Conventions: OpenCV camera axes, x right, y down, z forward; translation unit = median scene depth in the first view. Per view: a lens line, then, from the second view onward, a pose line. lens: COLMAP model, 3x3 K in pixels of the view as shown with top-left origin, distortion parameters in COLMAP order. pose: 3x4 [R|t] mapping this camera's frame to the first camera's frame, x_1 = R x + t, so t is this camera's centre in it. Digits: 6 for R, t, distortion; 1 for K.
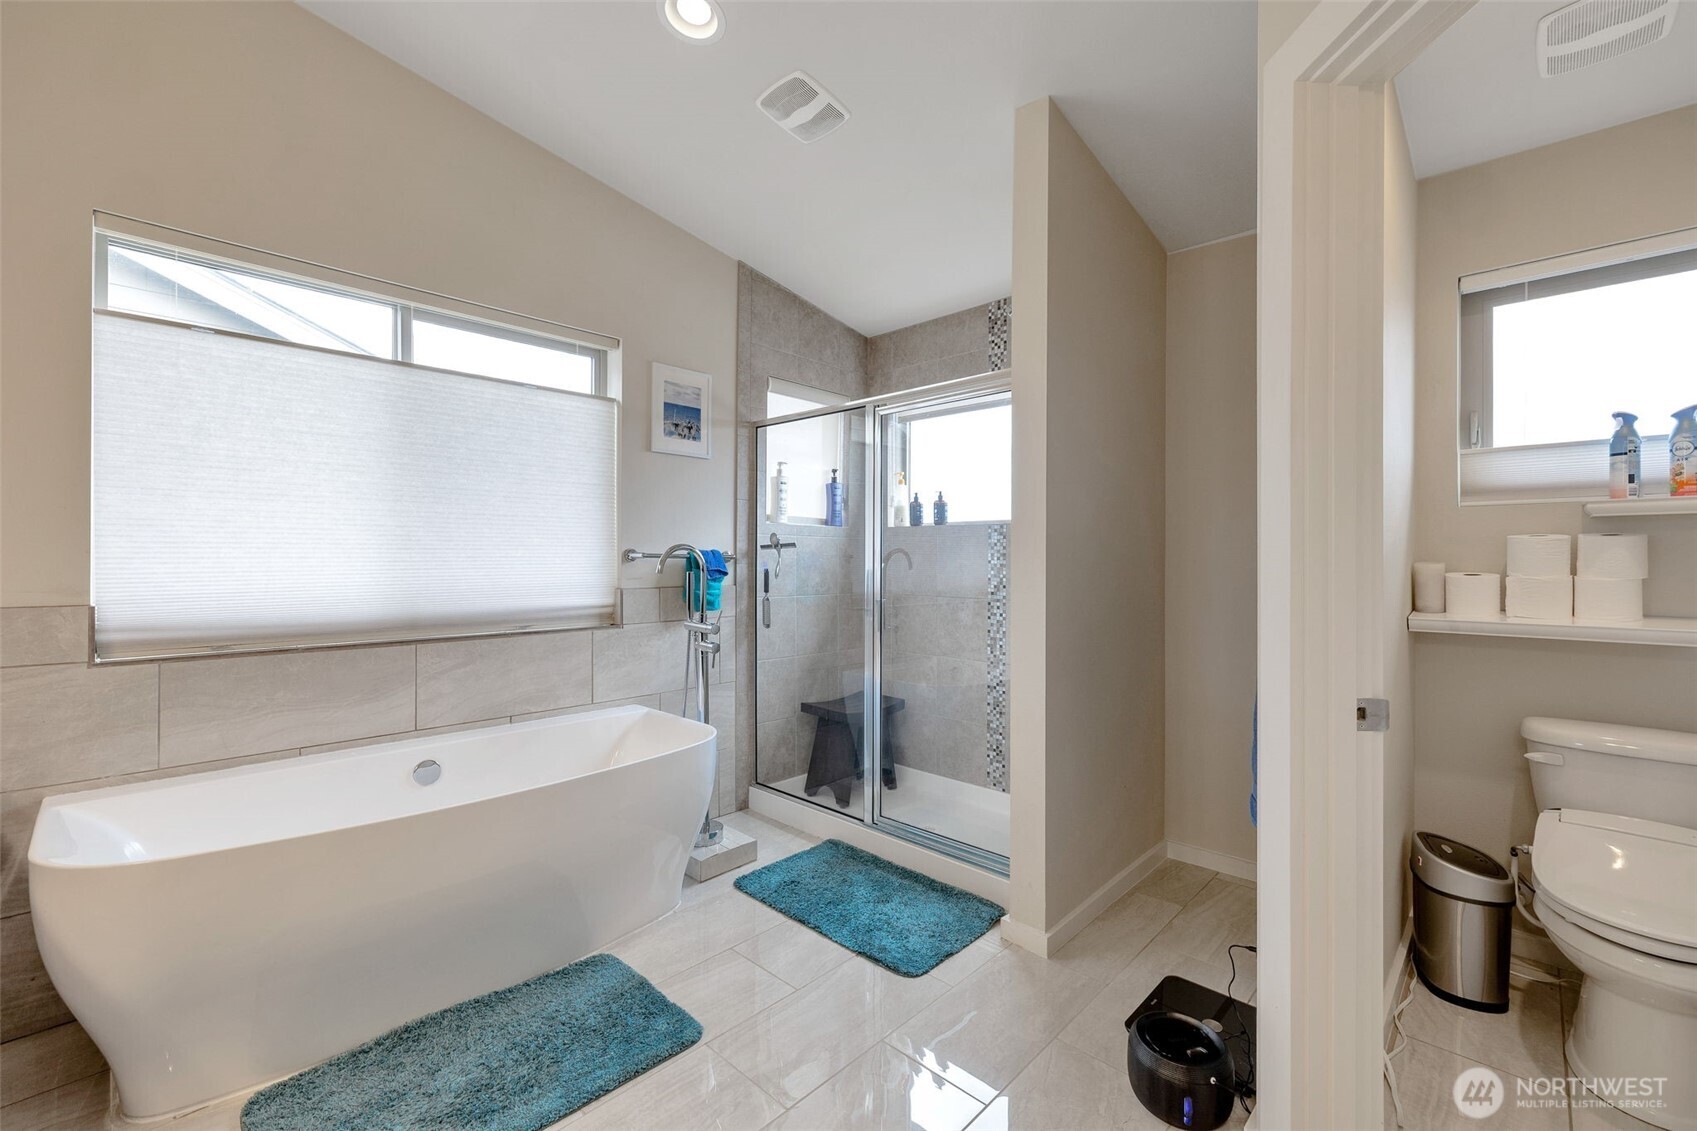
lens RADIAL K [[712.0, 0, 843.9], [0, 712.0, 560.3], [0, 0, 1]] dist [-0.000224, -0.000055]
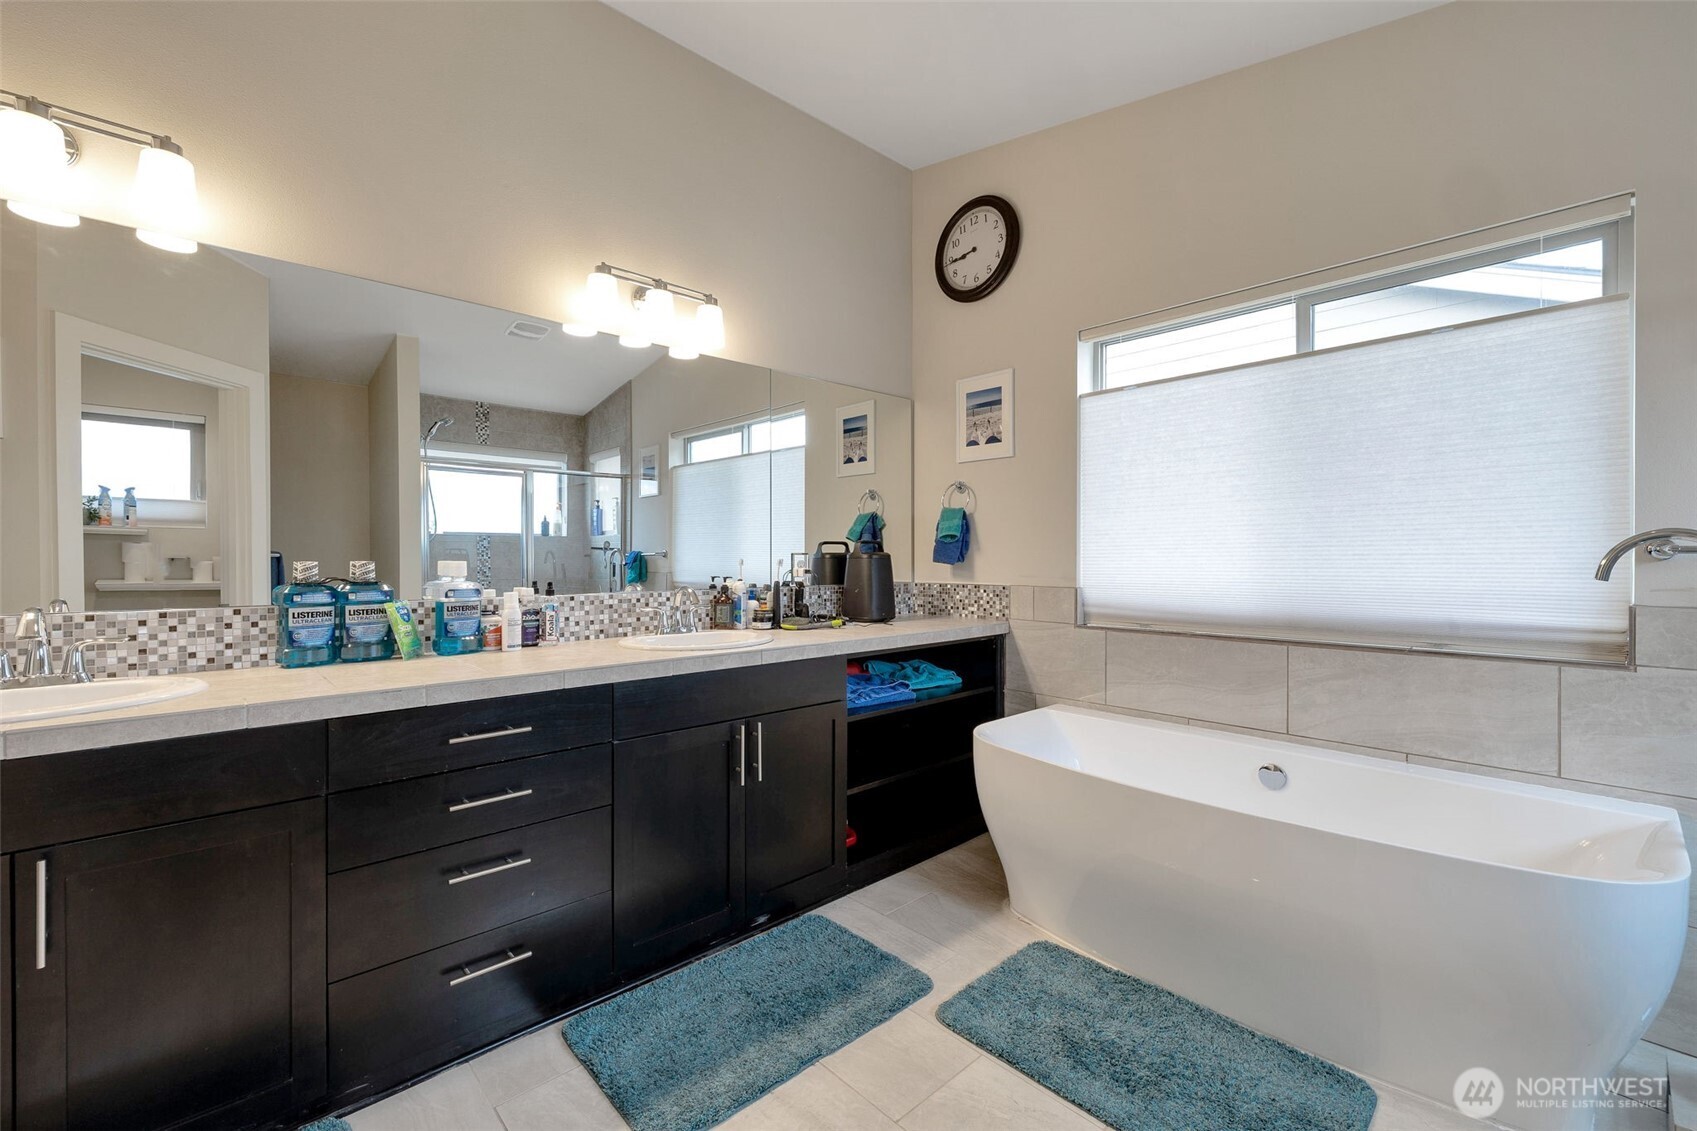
lens RADIAL K [[712.0, 0, 843.9], [0, 712.0, 560.3], [0, 0, 1]] dist [-0.000224, -0.000055]
pose [[-0.057116, 0.002953, -0.998363, 0.405618], [0.001790, 0.999994, 0.002855, -0.001618], [0.998366, -0.001624, -0.057121, 0.456833]]
